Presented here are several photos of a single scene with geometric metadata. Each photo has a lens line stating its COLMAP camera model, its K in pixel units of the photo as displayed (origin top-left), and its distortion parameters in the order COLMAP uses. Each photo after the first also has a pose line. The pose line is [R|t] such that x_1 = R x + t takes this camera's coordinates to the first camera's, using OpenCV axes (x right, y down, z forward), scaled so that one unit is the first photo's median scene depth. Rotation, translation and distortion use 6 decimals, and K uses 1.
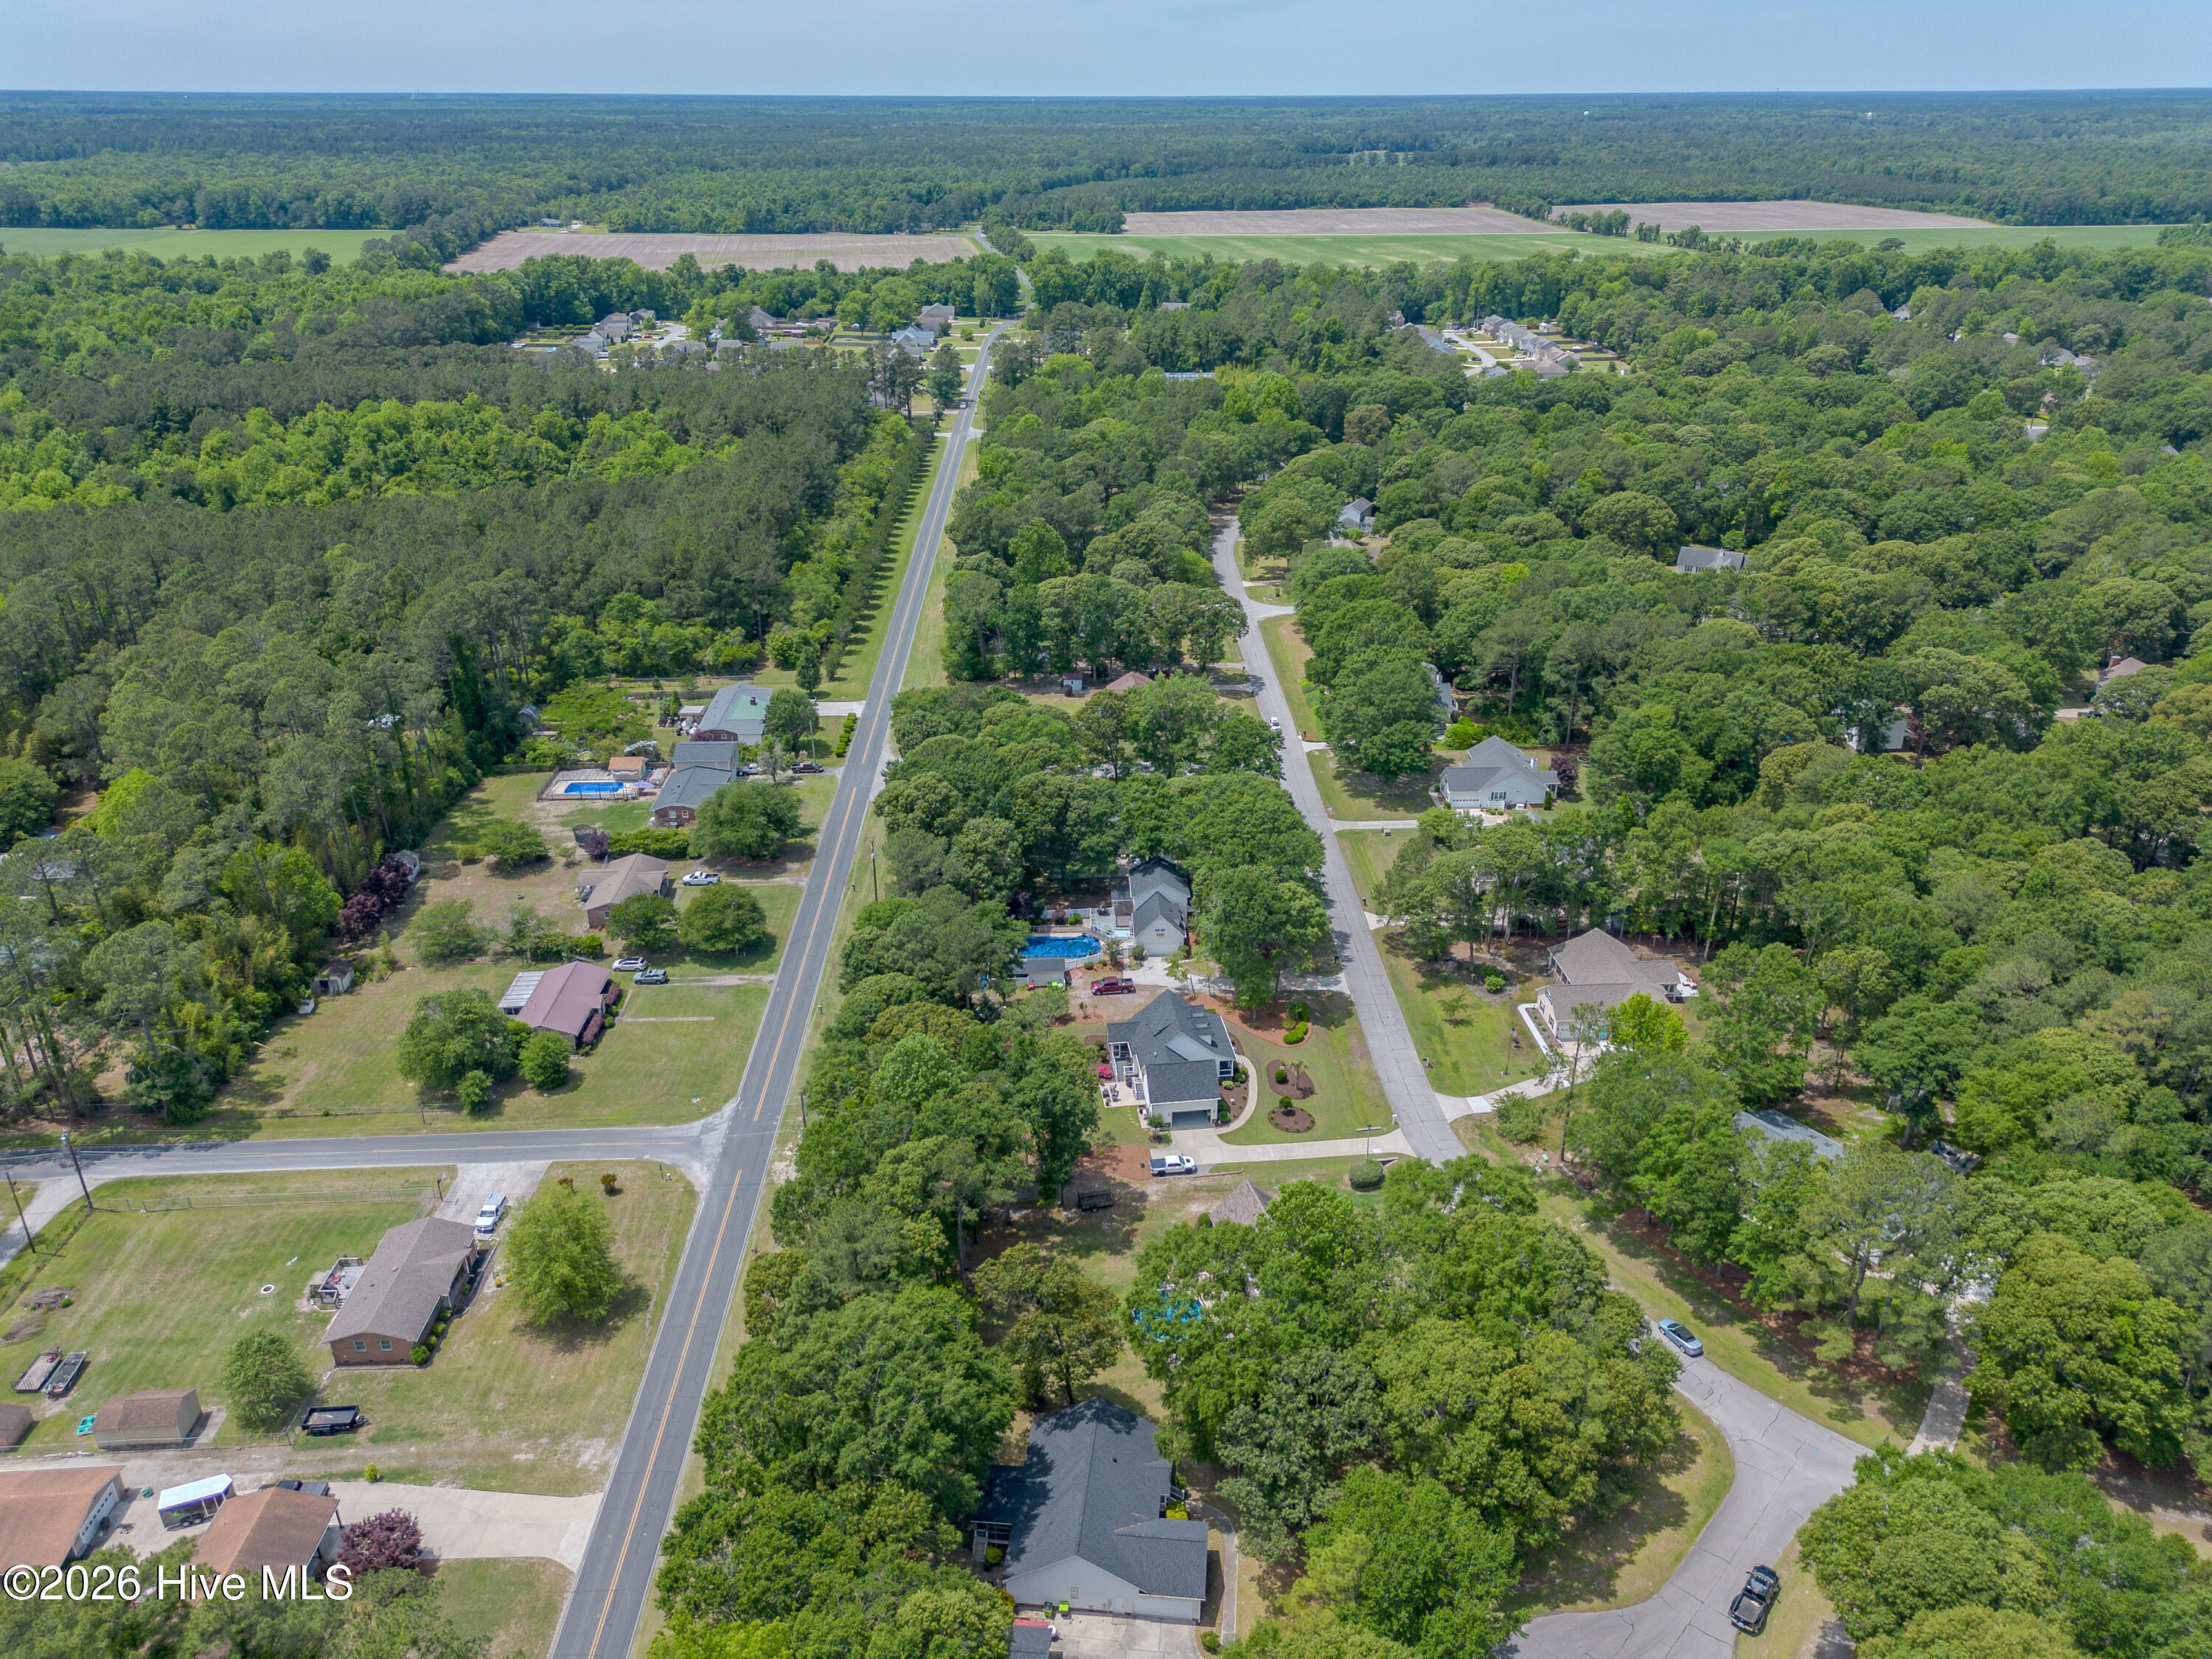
lens RADIAL K [[1568.3, 0, 1120.7], [0, 1568.3, 830.7], [0, 0, 1]] dist [0.065148, -0.051782]
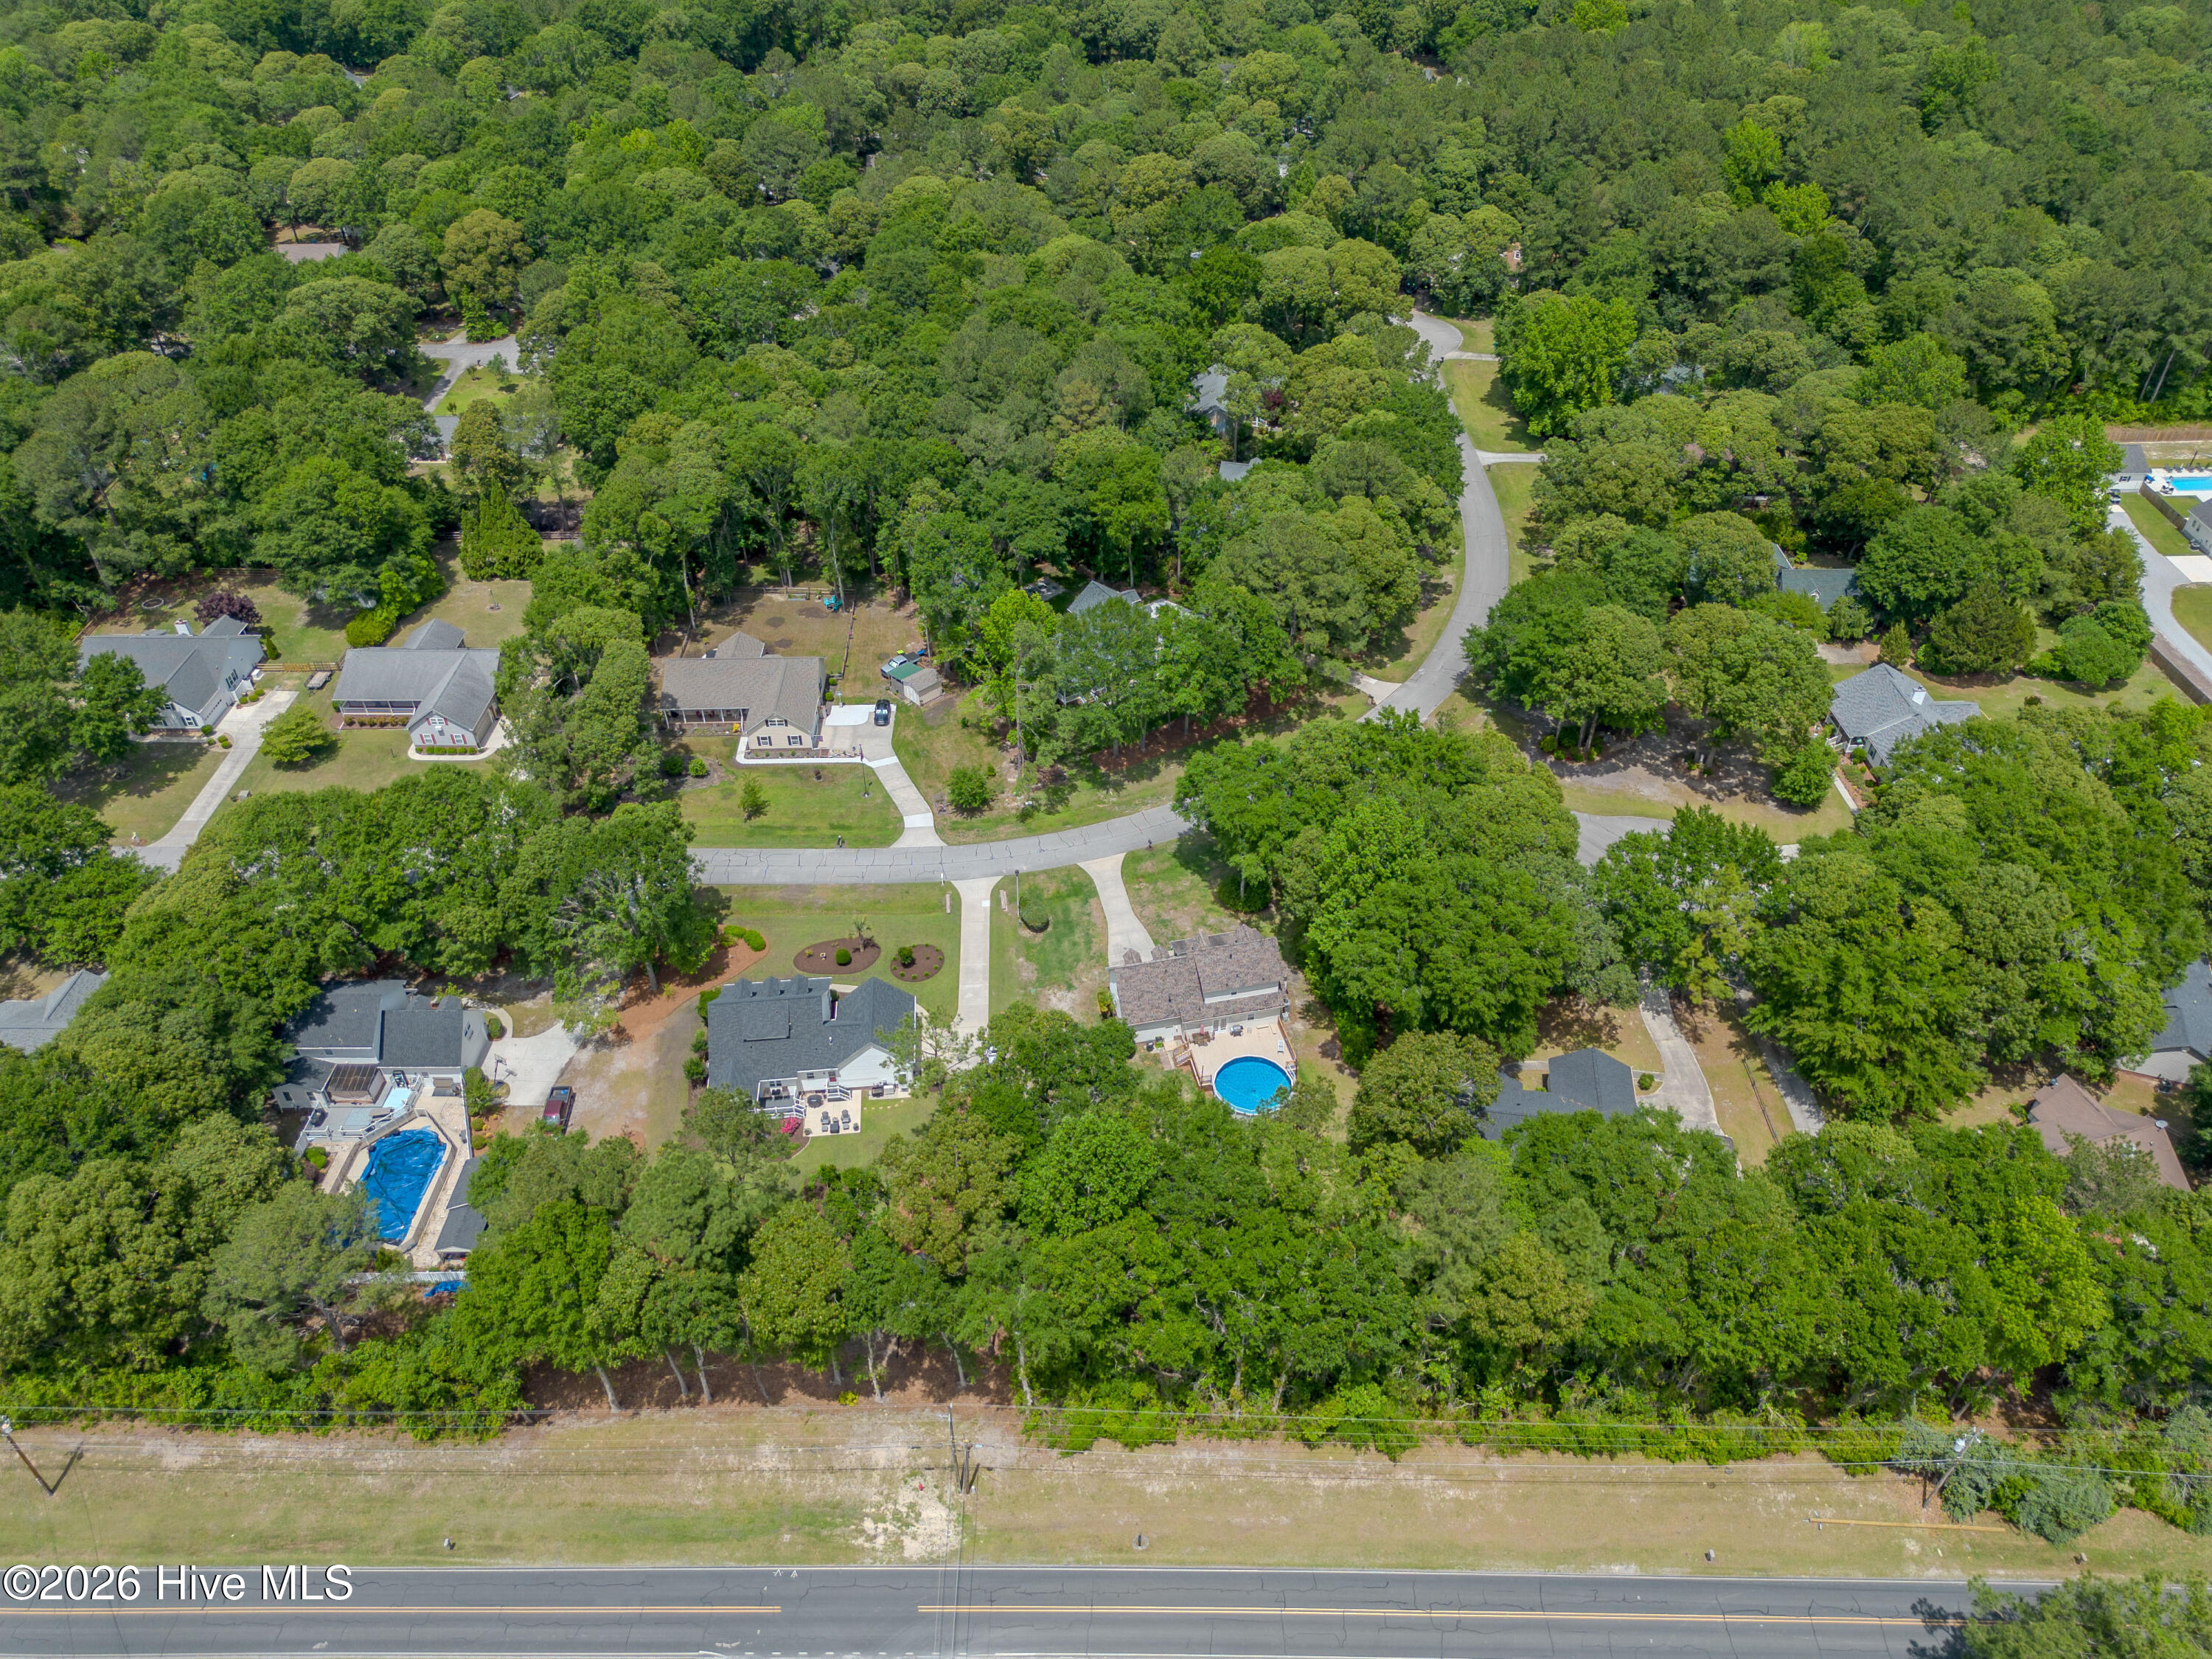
lens RADIAL K [[1568.3, 0, 1109.3], [0, 1568.3, 824.2], [0, 0, 1]] dist [0.065148, -0.051782]
pose [[0.048600, -0.629631, 0.775373, -0.407366], [0.426375, 0.715084, 0.553949, -0.242808], [-0.903240, 0.303677, 0.303212, 0.508758]]
